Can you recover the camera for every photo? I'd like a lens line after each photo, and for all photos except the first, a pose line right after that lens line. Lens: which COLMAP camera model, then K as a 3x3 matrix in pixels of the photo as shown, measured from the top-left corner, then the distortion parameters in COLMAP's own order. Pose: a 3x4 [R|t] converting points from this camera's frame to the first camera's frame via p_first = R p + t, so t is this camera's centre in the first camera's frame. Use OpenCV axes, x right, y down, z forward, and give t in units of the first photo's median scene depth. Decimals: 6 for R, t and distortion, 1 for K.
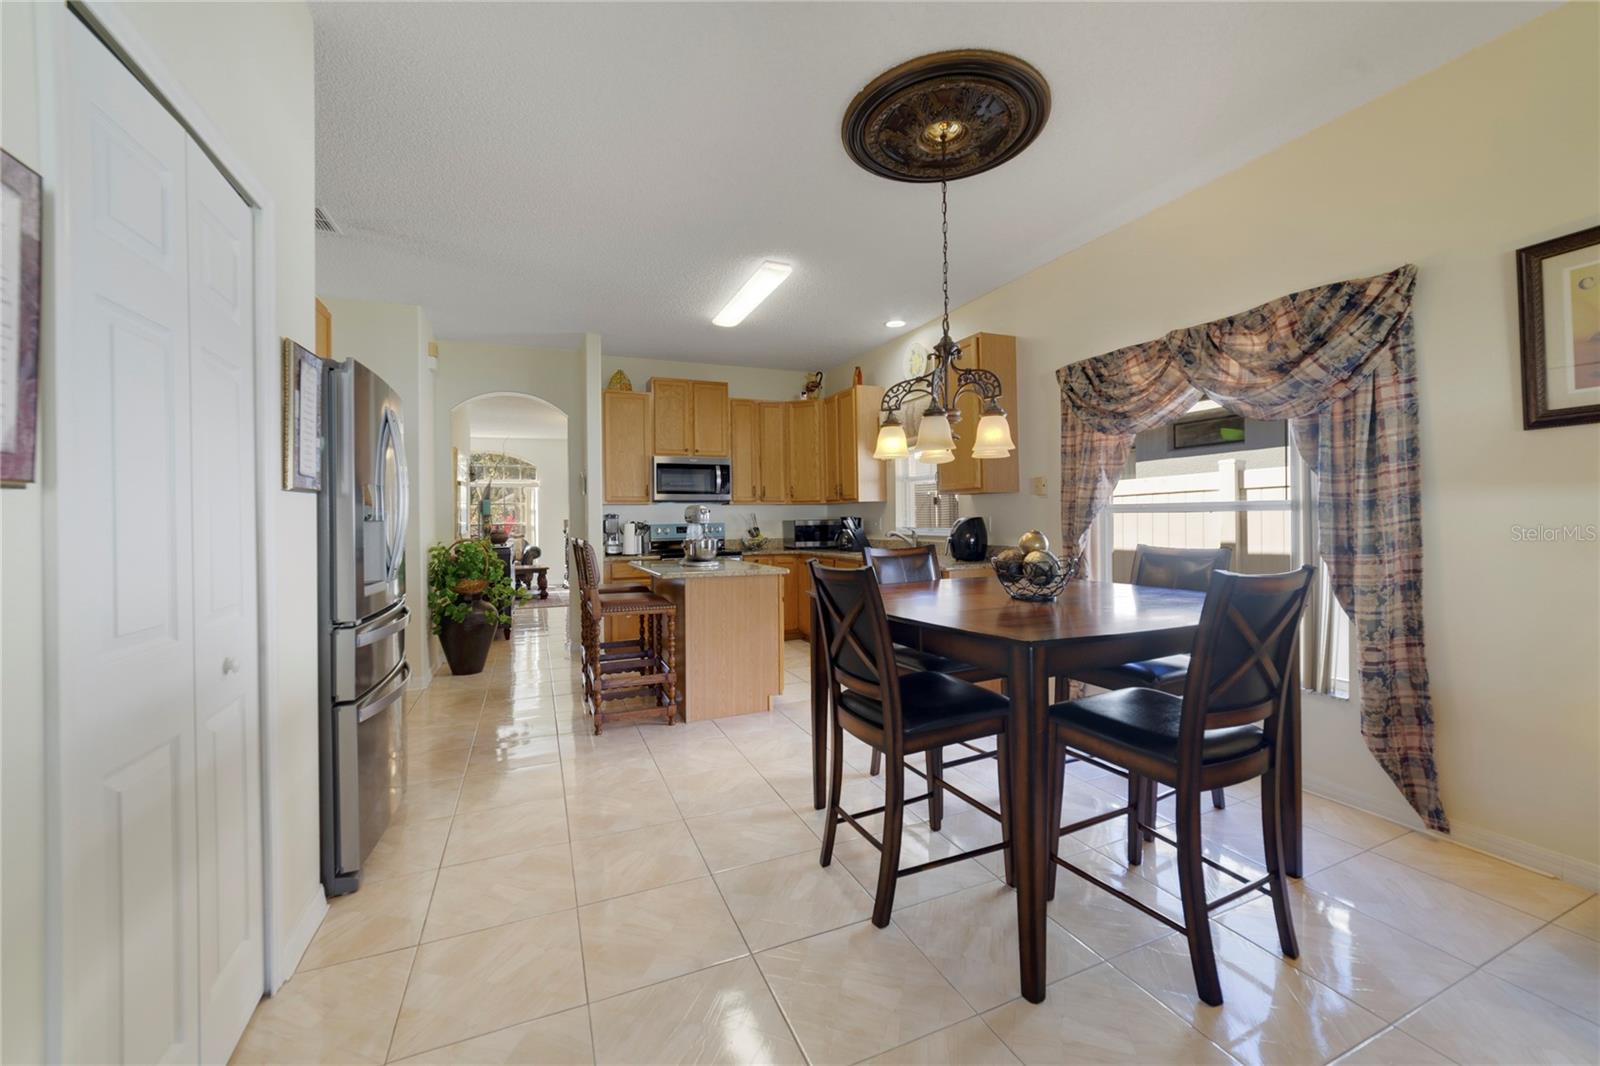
lens RADIAL K [[637.8, 0, 803.3], [0, 637.8, 521.1], [0, 0, 1]] dist [-0.018218, 0.000183]
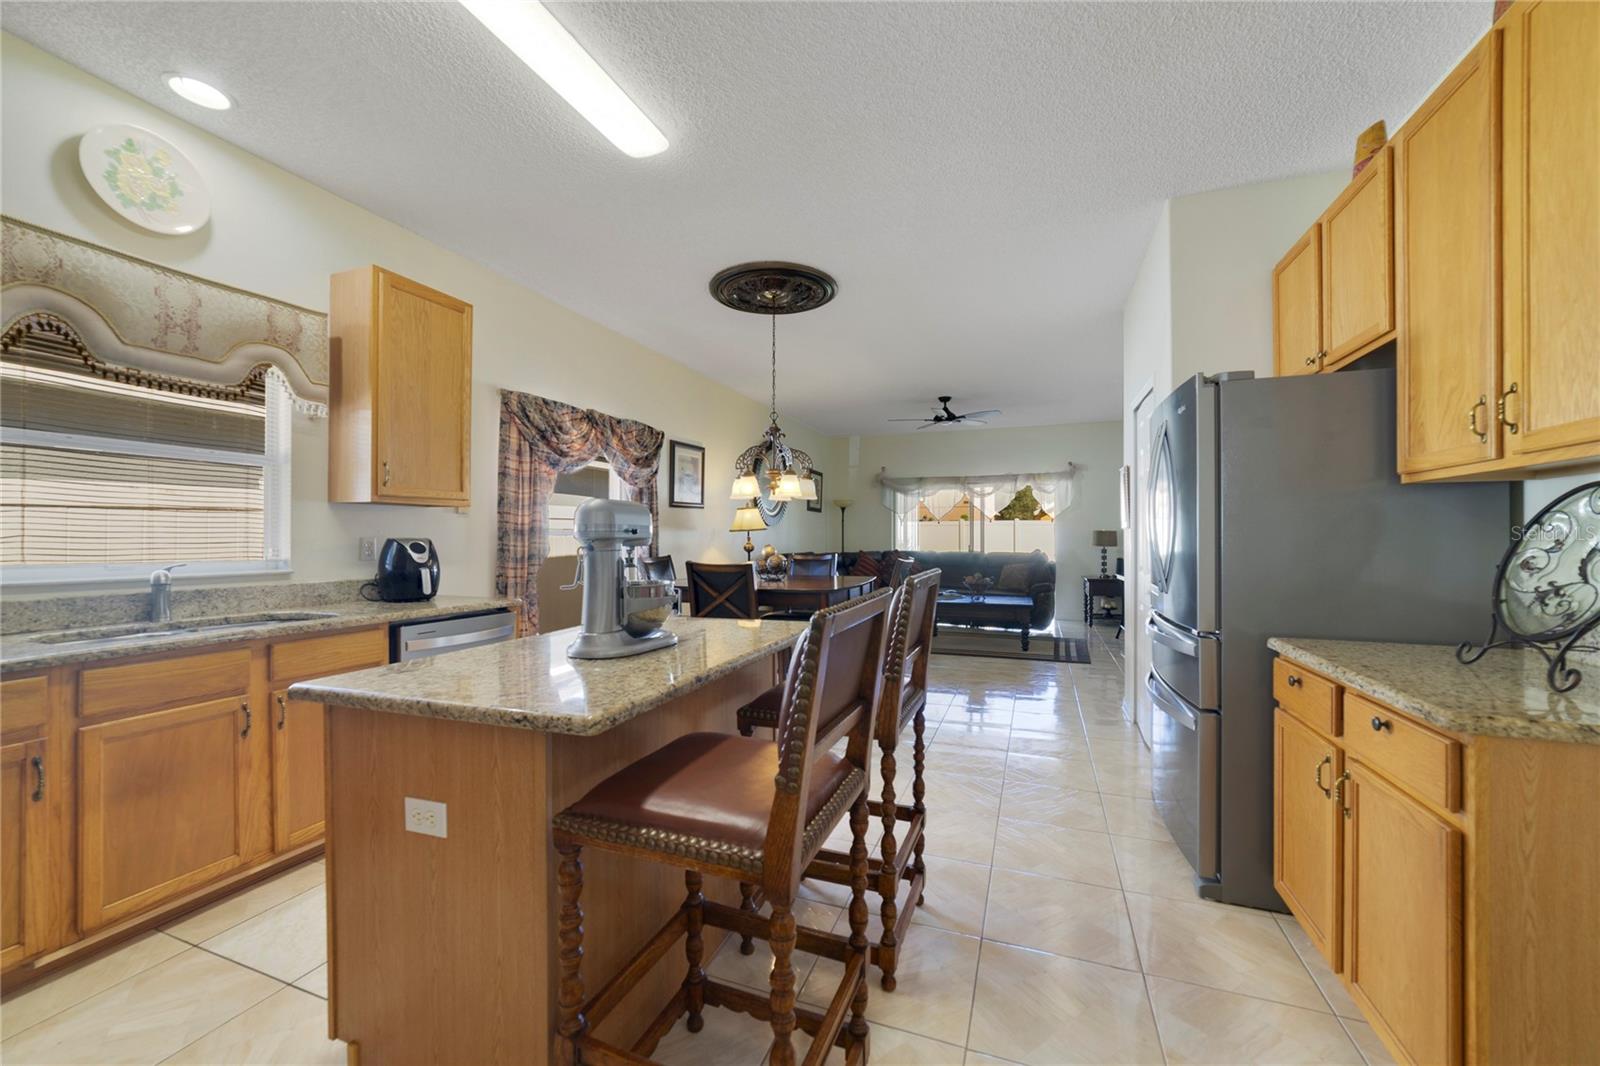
lens RADIAL K [[618.1, 0, 801.6], [0, 618.1, 531.4], [0, 0, 1]] dist [-0.026438, 0.009037]
pose [[-0.721102, 0.018266, 0.692588, -0.381422], [0.012149, 0.999832, -0.013720, 0.000537], [-0.692722, -0.001479, -0.721203, 0.888942]]
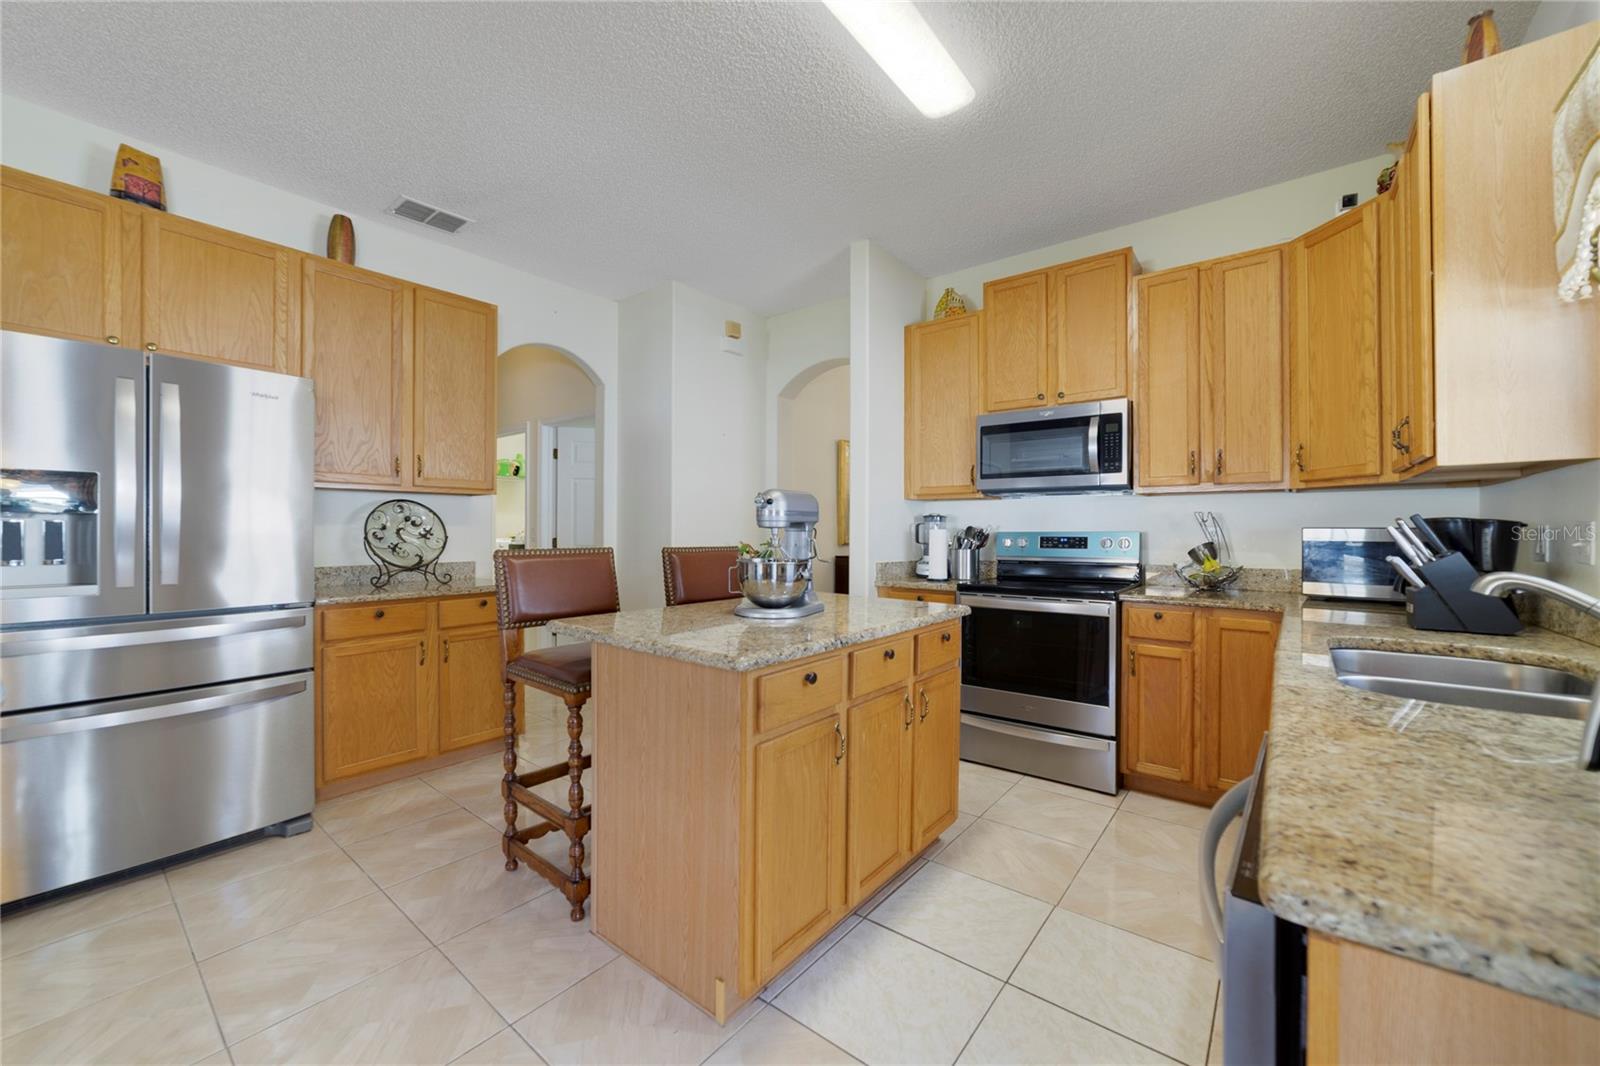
lens RADIAL K [[618.1, 0, 801.6], [0, 618.1, 531.4], [0, 0, 1]] dist [-0.026438, 0.009037]
pose [[0.467100, 0.014682, -0.884082, 0.193034], [-0.012309, 0.999873, 0.010101, 0.001002], [0.884119, 0.006164, 0.467222, 0.584785]]
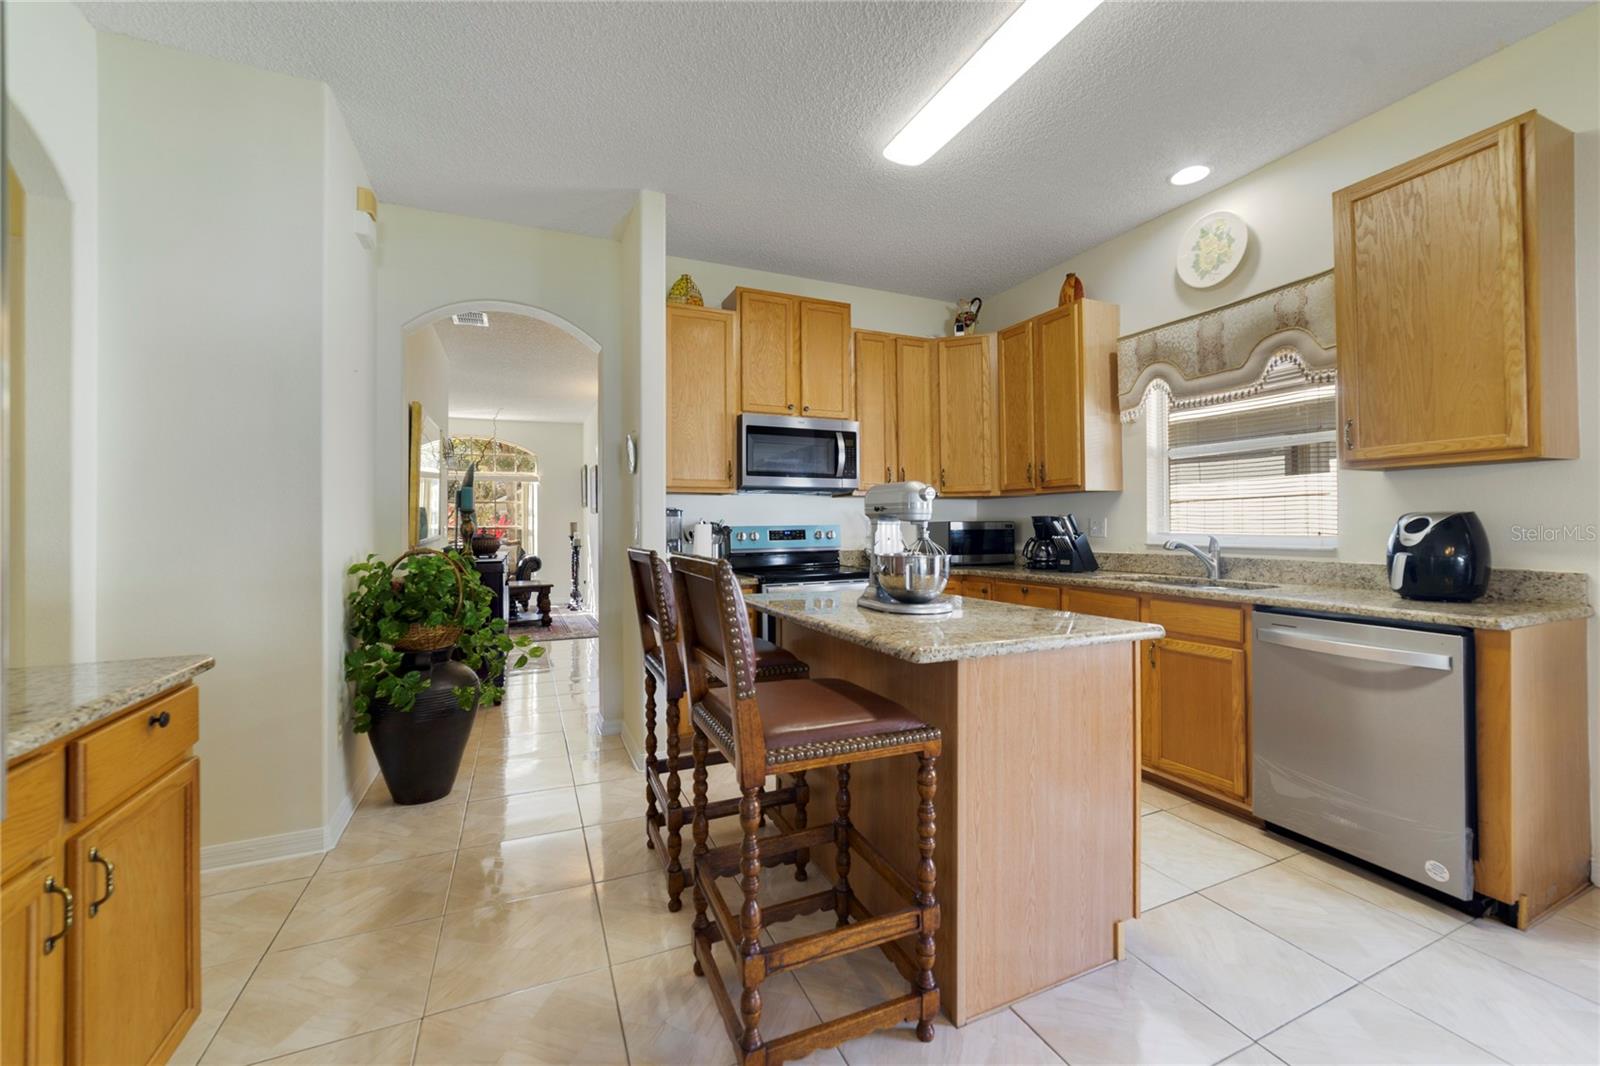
lens RADIAL K [[637.8, 0, 803.3], [0, 637.8, 521.1], [0, 0, 1]] dist [-0.018218, 0.000183]
pose [[0.999921, 0.006244, 0.010865, -0.180379], [-0.006118, 0.999913, -0.011644, 0.007069], [-0.010937, 0.011576, 0.999873, 0.387932]]
